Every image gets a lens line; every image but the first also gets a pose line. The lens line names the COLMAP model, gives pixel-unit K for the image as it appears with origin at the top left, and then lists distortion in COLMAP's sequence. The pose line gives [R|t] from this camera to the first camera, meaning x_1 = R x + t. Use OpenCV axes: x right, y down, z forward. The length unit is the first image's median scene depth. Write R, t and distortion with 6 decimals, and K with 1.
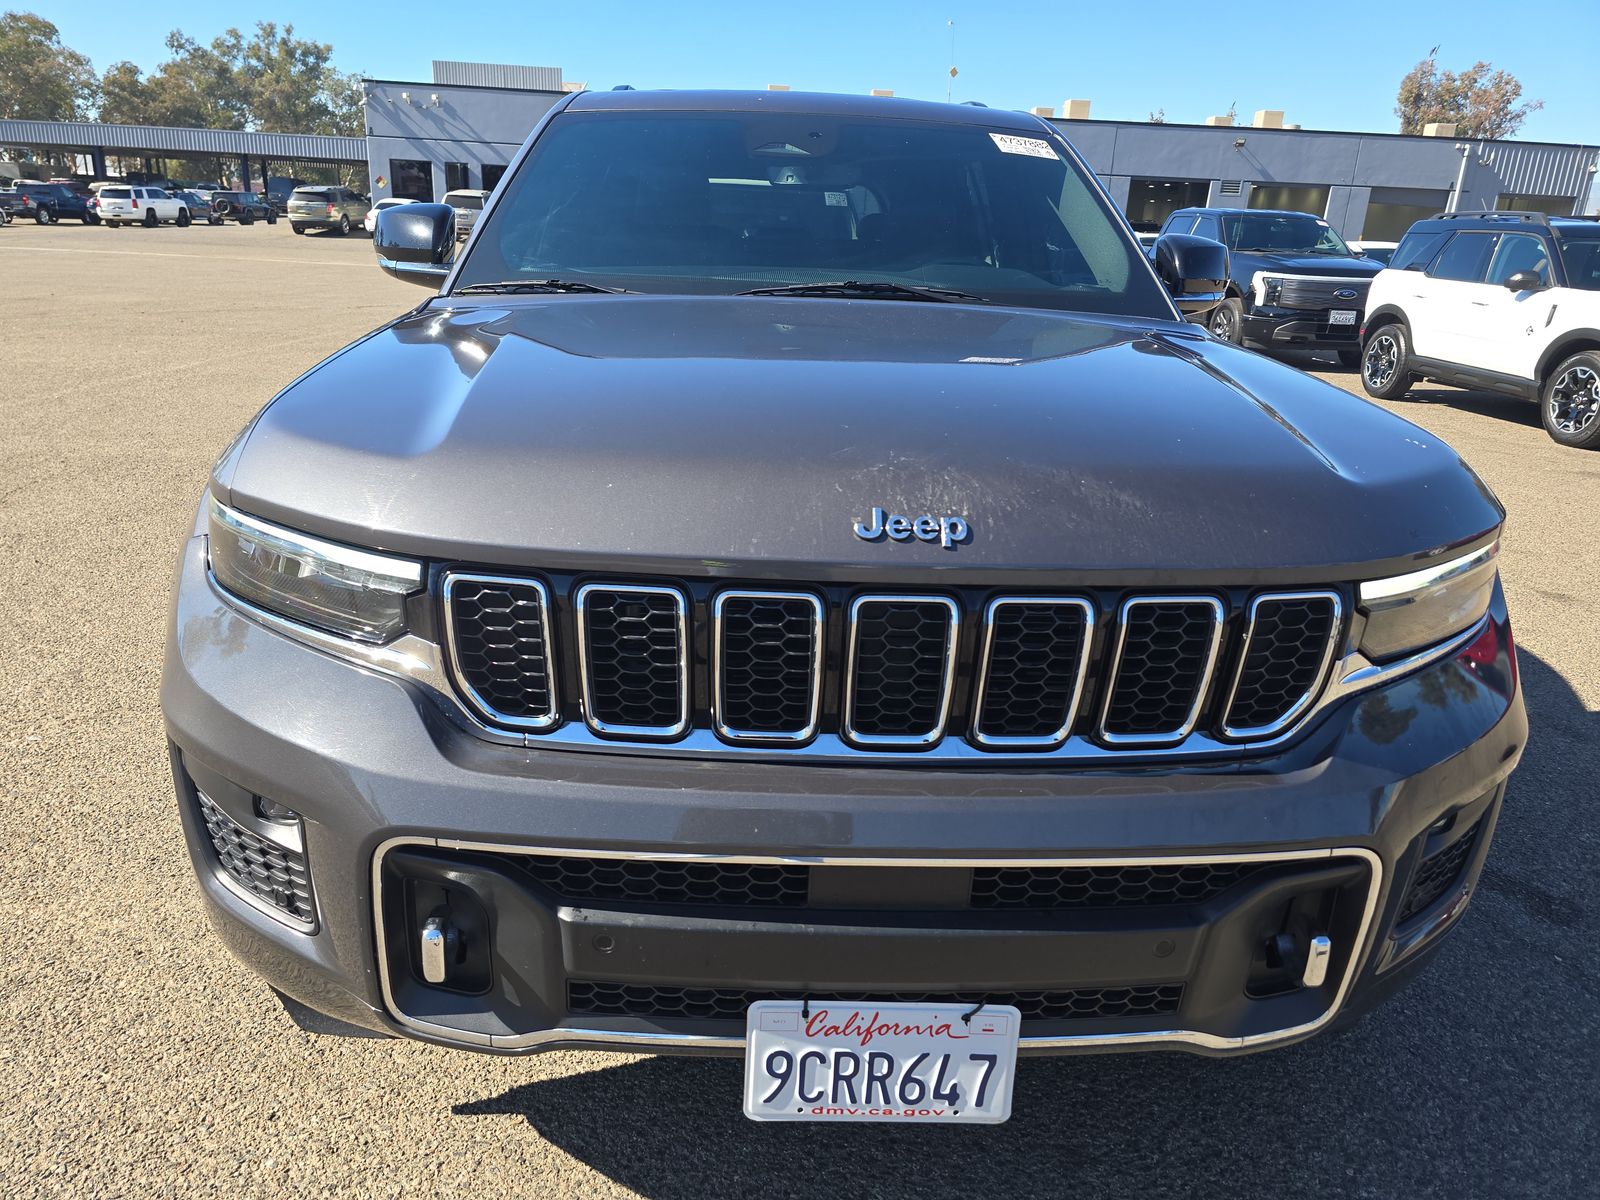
lens RADIAL K [[1049.5, 0, 800.0], [0, 1049.5, 600.0], [0, 0, 1]] dist [0.058435, -0.030956]
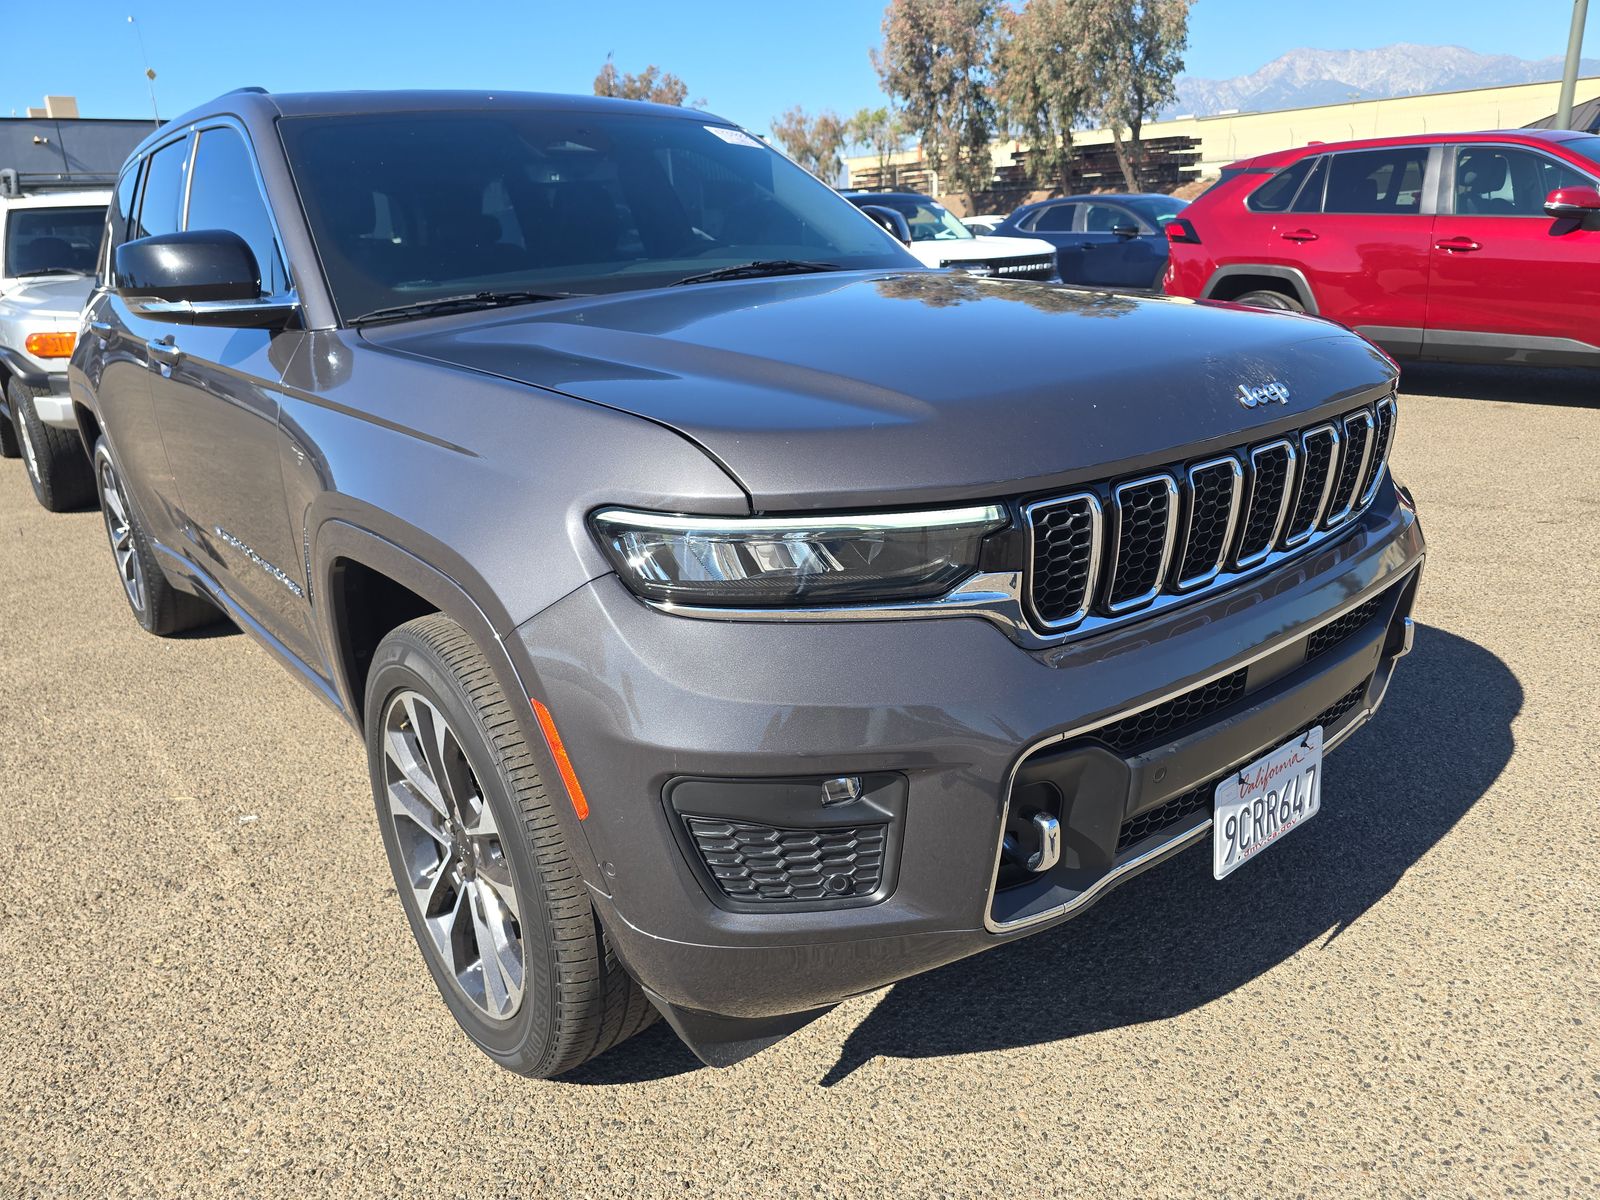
lens RADIAL K [[1057.2, 0, 791.6], [0, 1057.2, 589.3], [0, 0, 1]] dist [0.086510, -0.115575]
pose [[0.803297, -0.264513, 0.533616, -0.994084], [0.270066, 0.960331, 0.069482, -0.073556], [-0.530827, 0.088297, 0.842868, 0.141117]]
